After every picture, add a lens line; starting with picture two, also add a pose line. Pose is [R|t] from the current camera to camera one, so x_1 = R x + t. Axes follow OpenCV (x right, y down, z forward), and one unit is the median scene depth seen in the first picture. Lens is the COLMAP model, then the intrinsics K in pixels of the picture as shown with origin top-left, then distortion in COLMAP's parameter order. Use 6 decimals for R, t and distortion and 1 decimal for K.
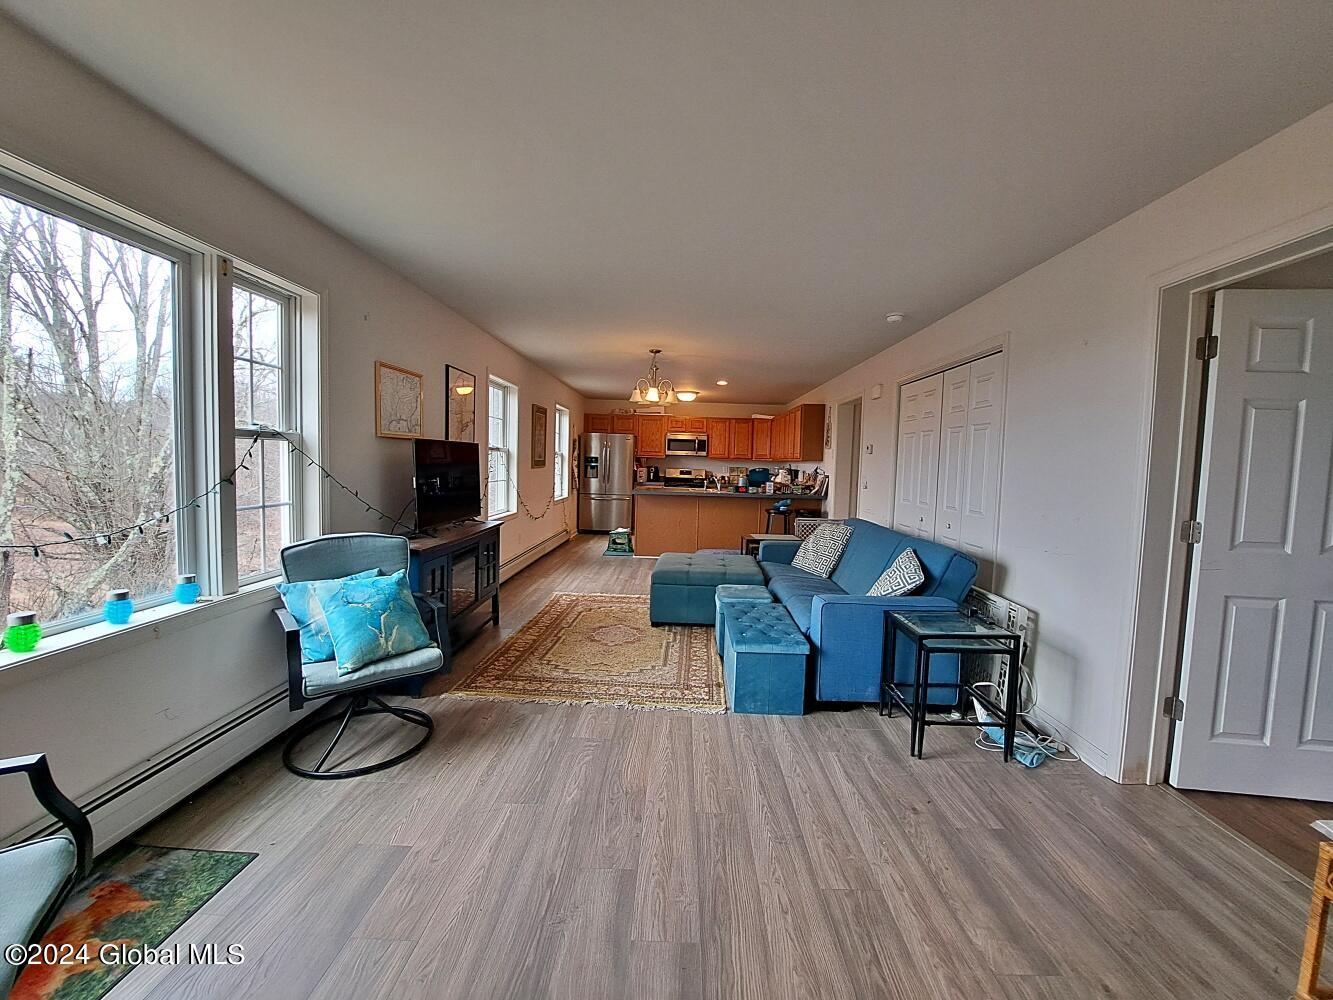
lens RADIAL K [[525.9, 0, 666.4], [0, 525.9, 494.1], [0, 0, 1]] dist [-0.019293, -0.000175]
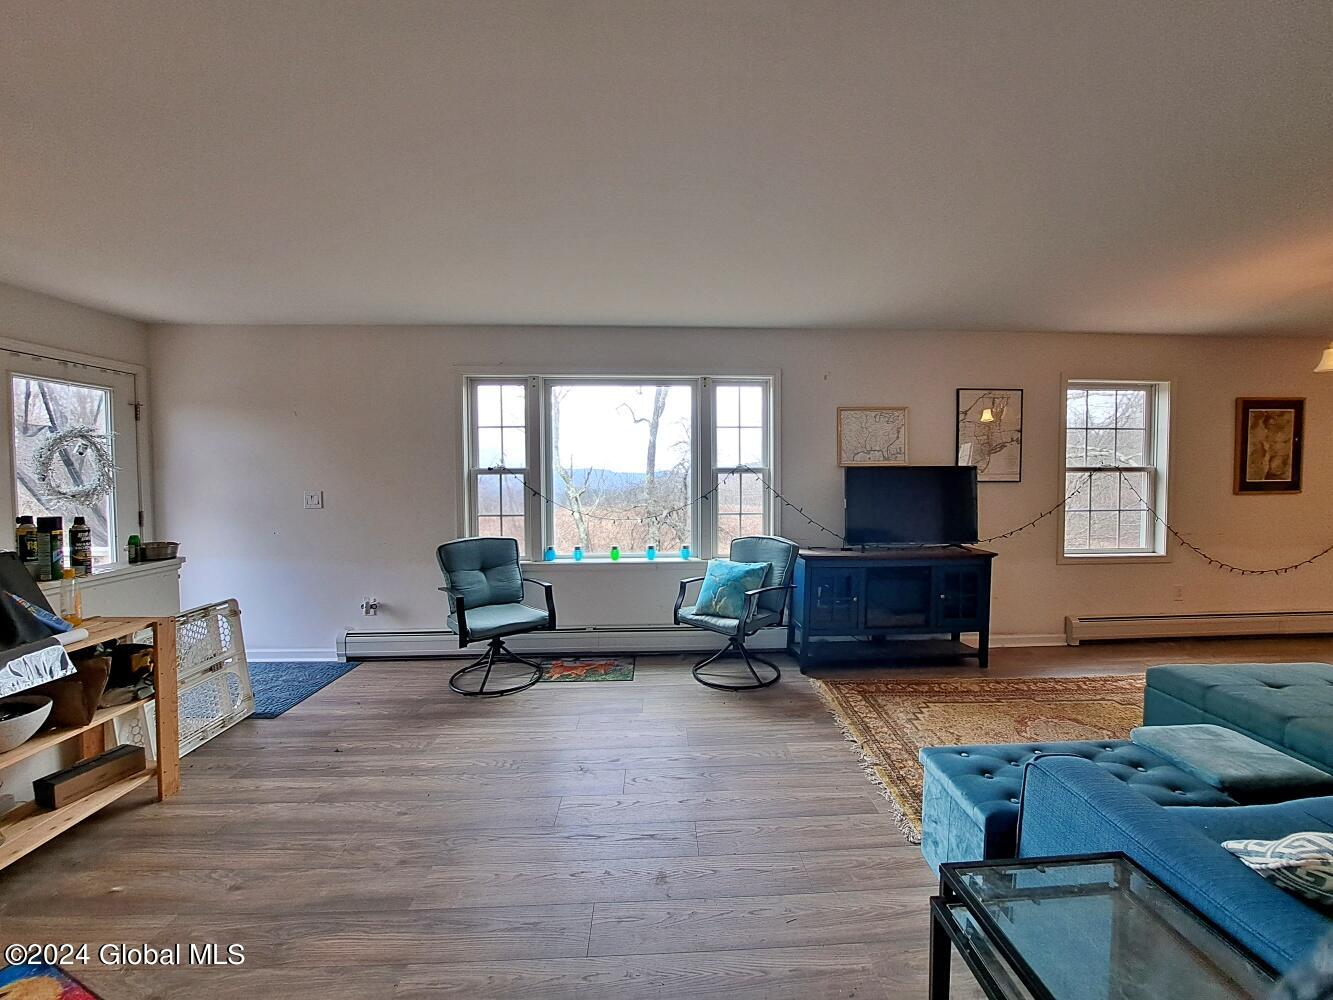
lens RADIAL K [[525.9, 0, 692.3], [0, 525.9, 486.3], [0, 0, 1]] dist [-0.019293, -0.000175]
pose [[0.082215, 0.002465, -0.996612, 0.446697], [-0.054370, 0.998519, -0.002016, -0.025689], [0.995130, 0.054352, 0.082227, 0.354744]]
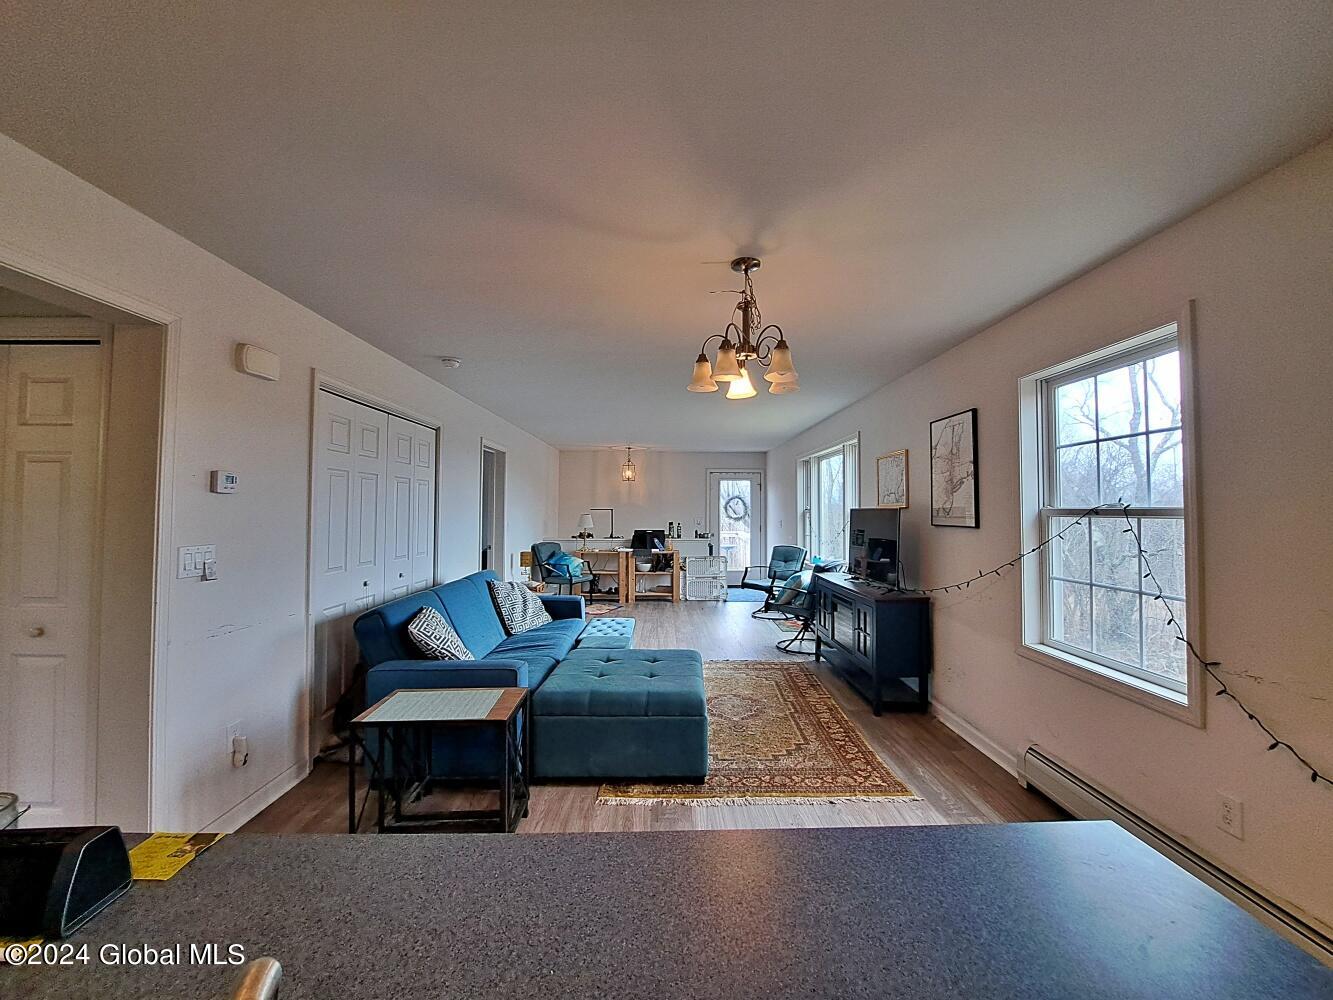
lens RADIAL K [[525.9, 0, 678.4], [0, 525.9, 491.6], [0, 0, 1]] dist [-0.019293, -0.000175]
pose [[-0.997721, -0.034423, -0.058033, 0.055546], [-0.035797, 0.999099, 0.022816, -0.109756], [0.057196, 0.024841, -0.998054, 1.570523]]
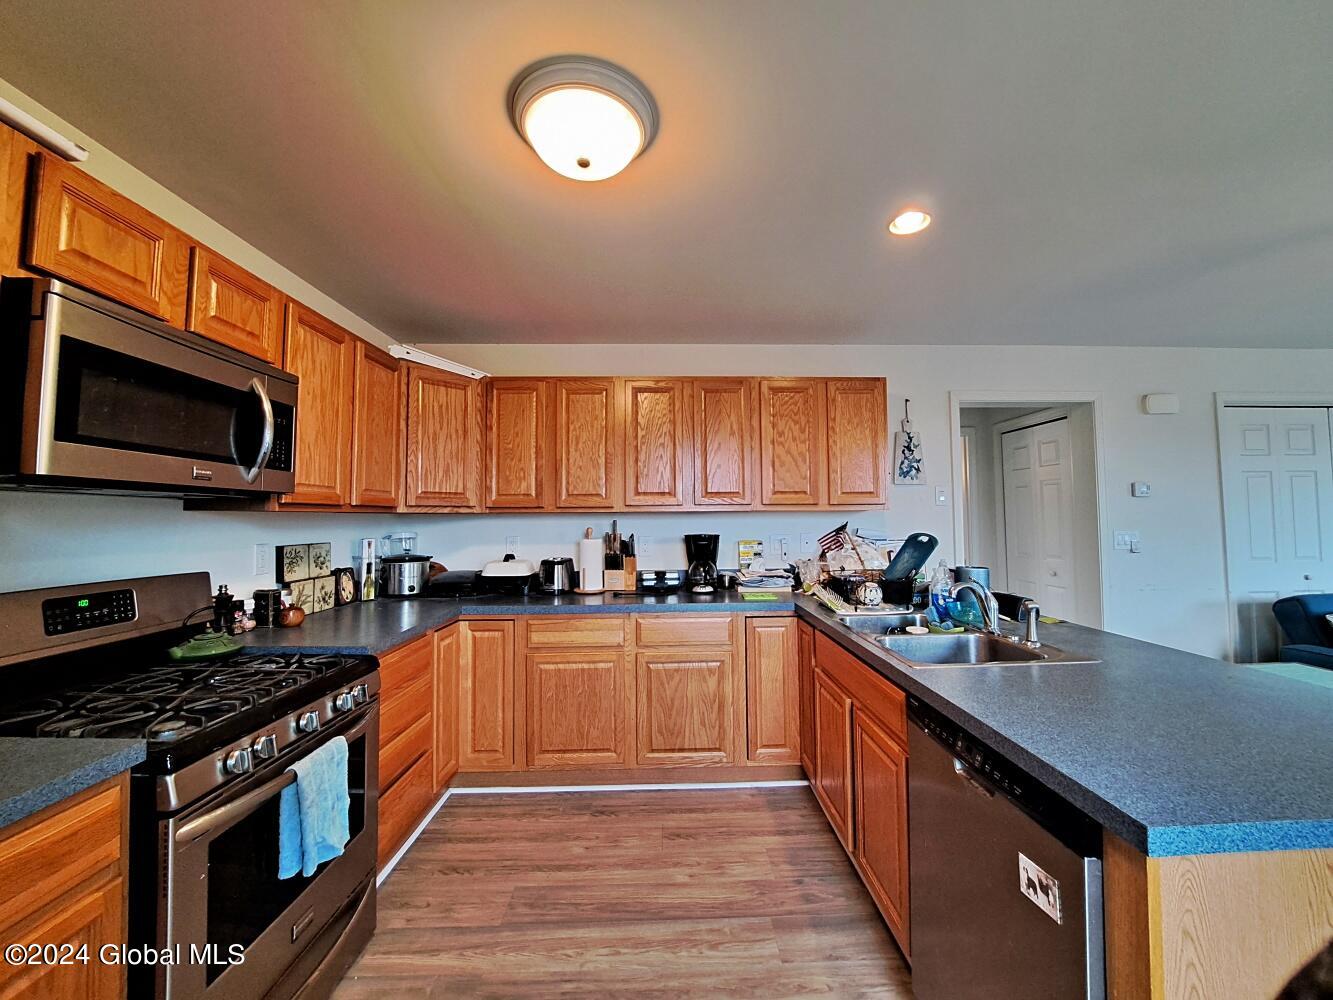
lens RADIAL K [[525.9, 0, 672.7], [0, 525.9, 489.4], [0, 0, 1]] dist [-0.019293, -0.000175]
pose [[-0.044391, 0.026584, 0.998660, -0.236830], [0.064202, 0.997655, -0.023703, -0.117102], [-0.996949, 0.063064, -0.045994, 1.749627]]
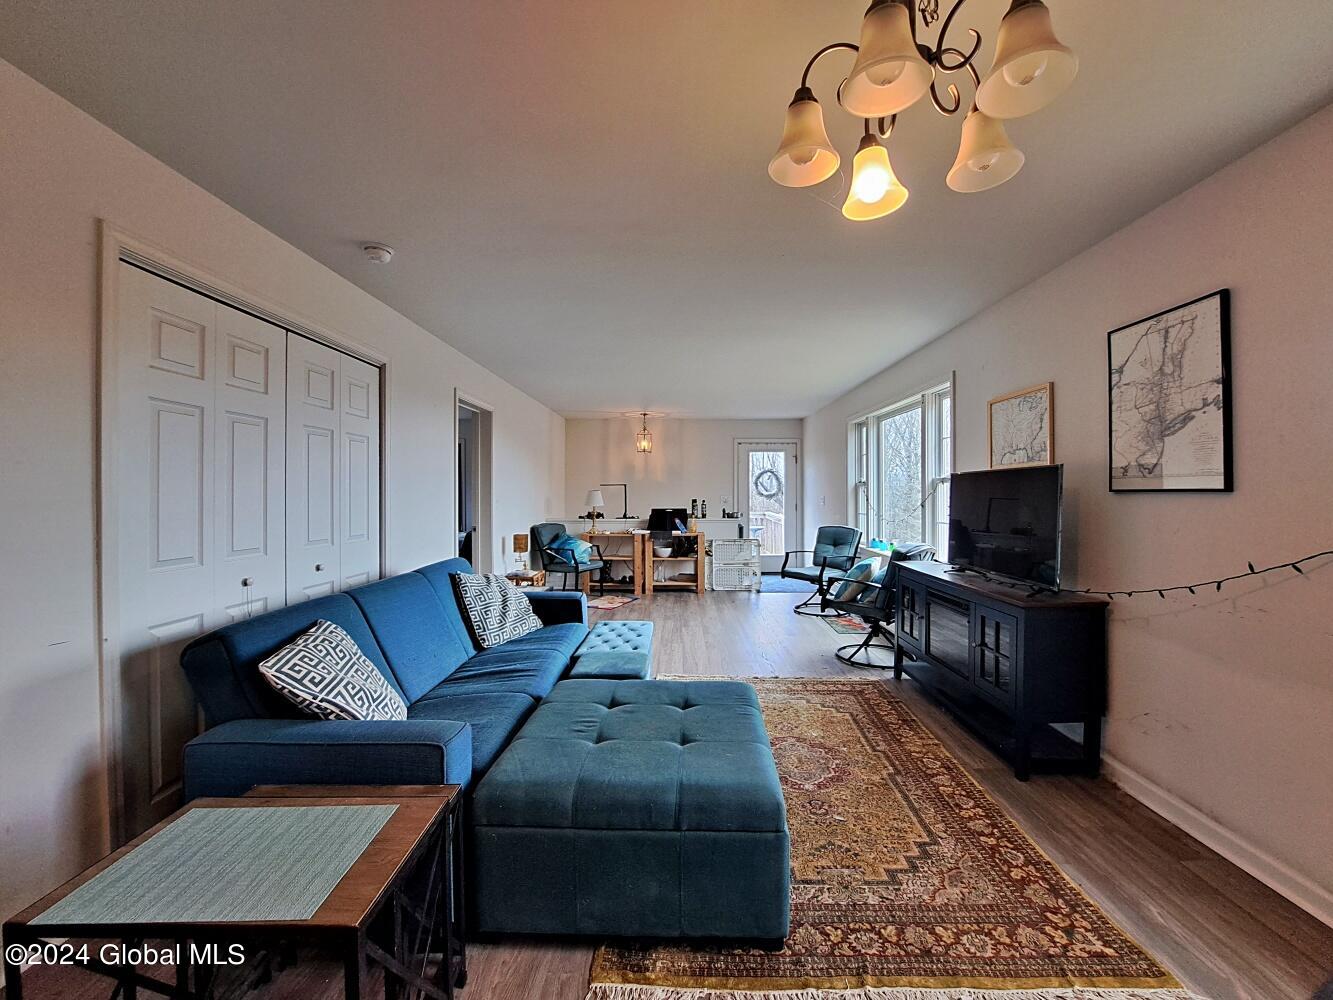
lens RADIAL K [[525.9, 0, 678.7], [0, 525.9, 492.5], [0, 0, 1]] dist [-0.019293, -0.000175]
pose [[-0.999214, -0.027516, -0.028521, 0.062583], [-0.029135, 0.997892, 0.057983, -0.072736], [0.026866, 0.058769, -0.997910, 1.315382]]
